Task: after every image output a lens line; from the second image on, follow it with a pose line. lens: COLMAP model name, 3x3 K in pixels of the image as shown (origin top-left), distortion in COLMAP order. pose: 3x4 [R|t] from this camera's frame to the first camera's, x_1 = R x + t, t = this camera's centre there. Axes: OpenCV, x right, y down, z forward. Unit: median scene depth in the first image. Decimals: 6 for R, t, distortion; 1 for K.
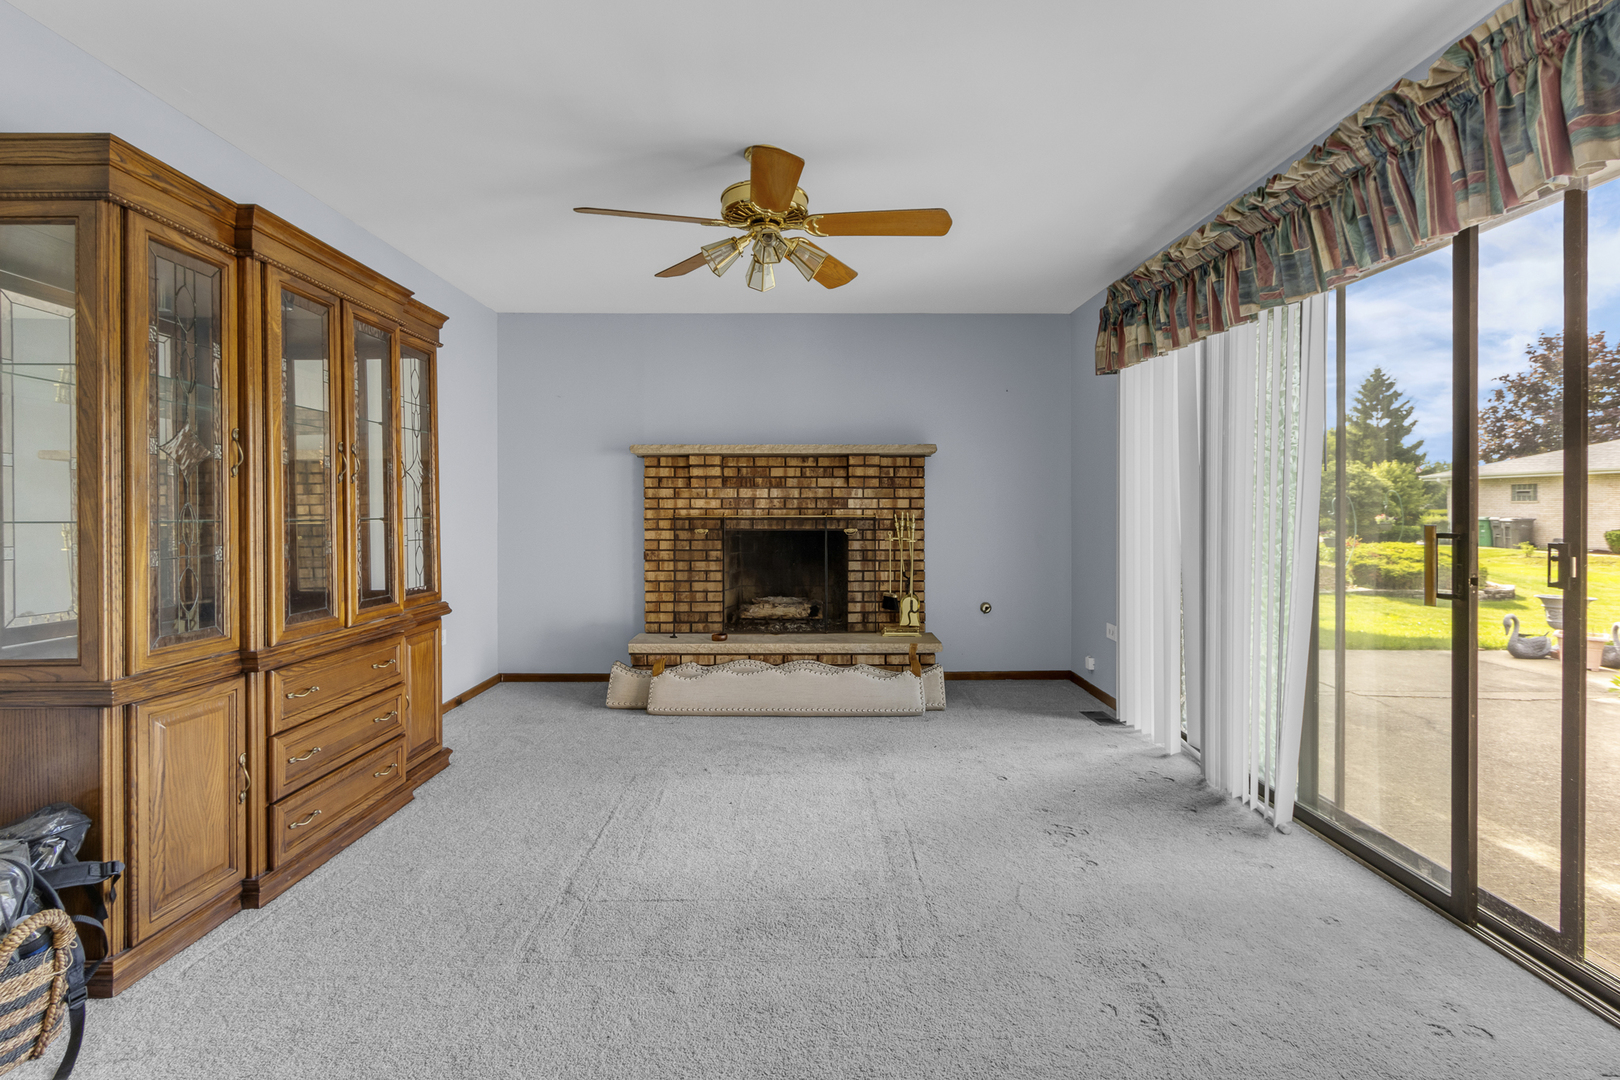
lens RADIAL K [[748.6, 0, 812.6], [0, 748.6, 522.6], [0, 0, 1]] dist [0.002918, 0.000202]
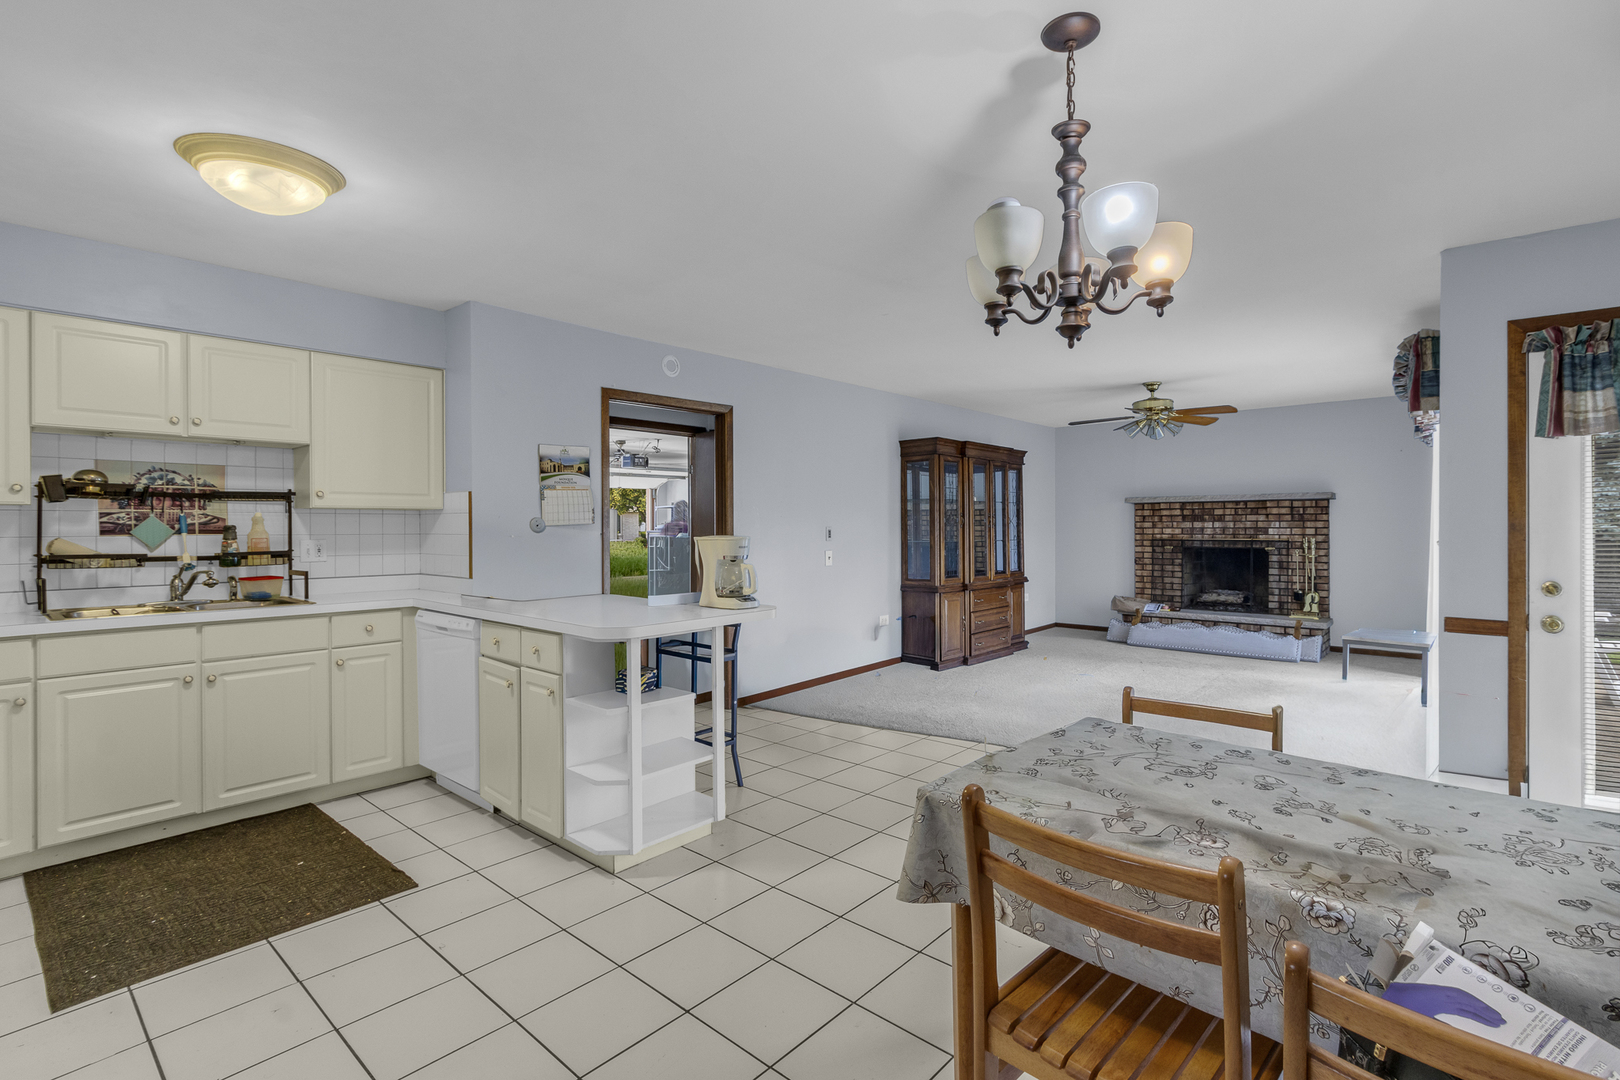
lens RADIAL K [[748.6, 0, 812.6], [0, 748.6, 522.6], [0, 0, 1]] dist [0.002918, 0.000202]
pose [[0.729506, -0.005741, -0.683951, 0.422229], [-0.005202, 0.999889, -0.013942, -0.016908], [0.683955, 0.013729, 0.729395, -0.787039]]
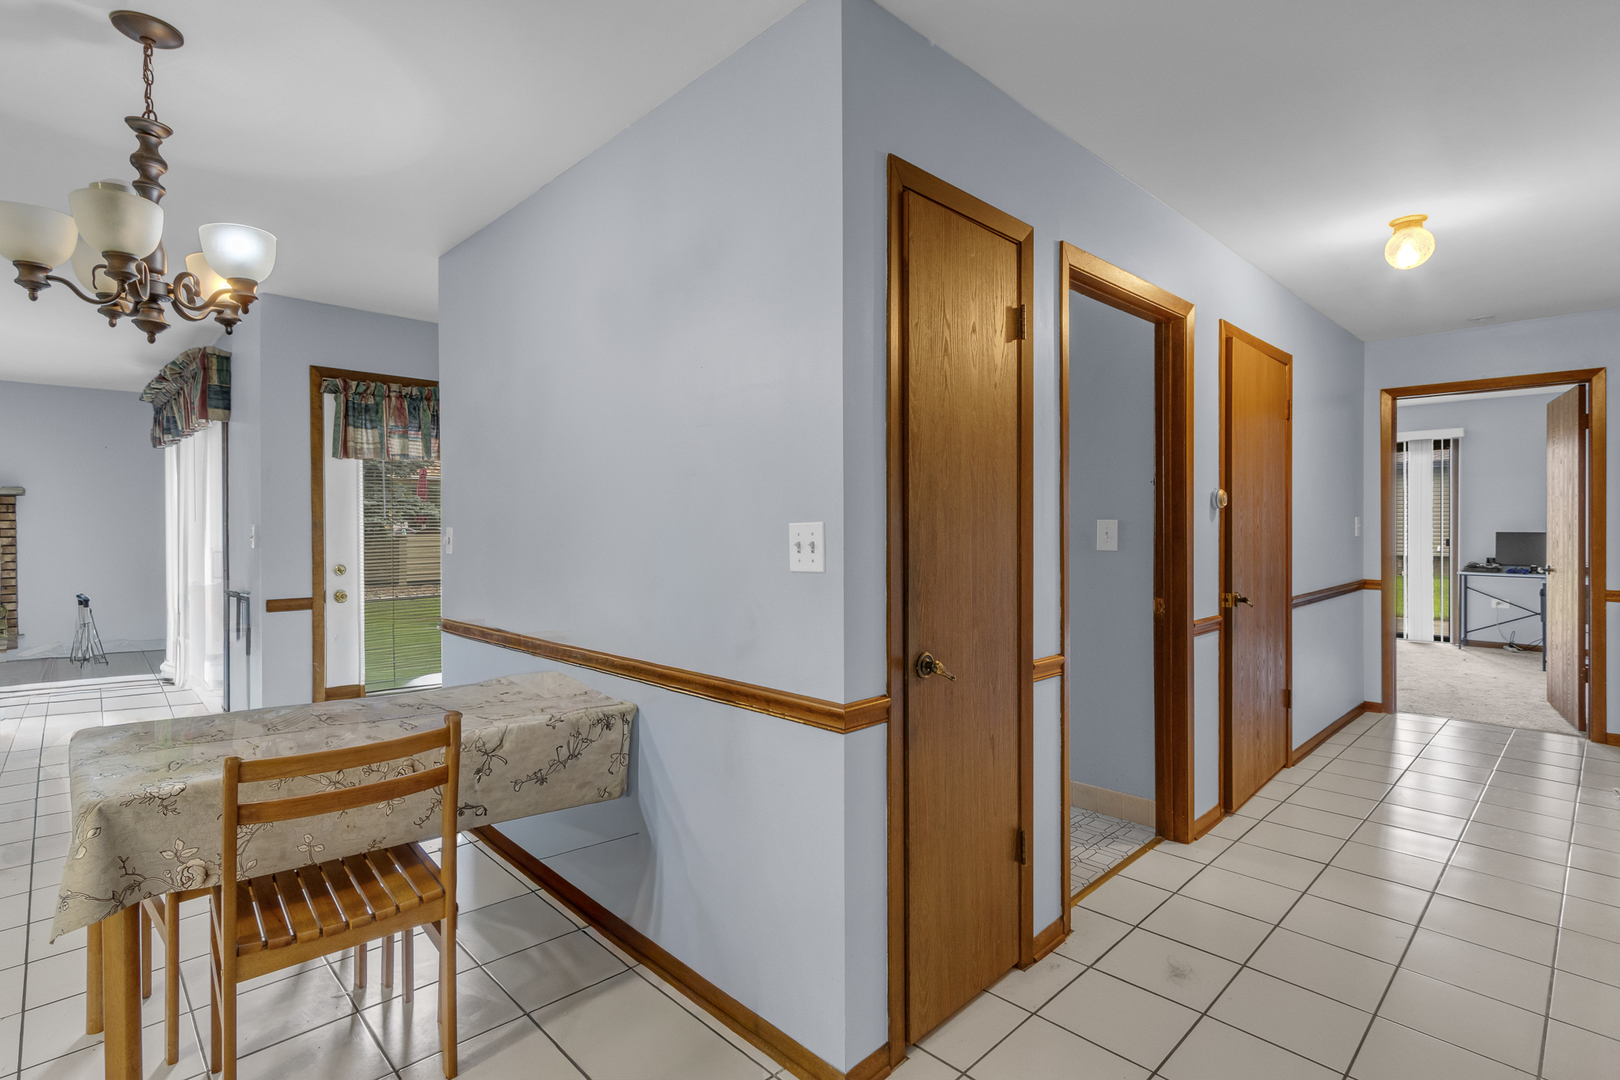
lens RADIAL K [[748.6, 0, 812.6], [0, 748.6, 522.6], [0, 0, 1]] dist [0.002918, 0.000202]
pose [[0.759764, -0.001669, 0.650197, 0.350533], [0.011331, 0.999879, -0.010674, -0.014302], [-0.650100, 0.015477, 0.759691, -0.853985]]
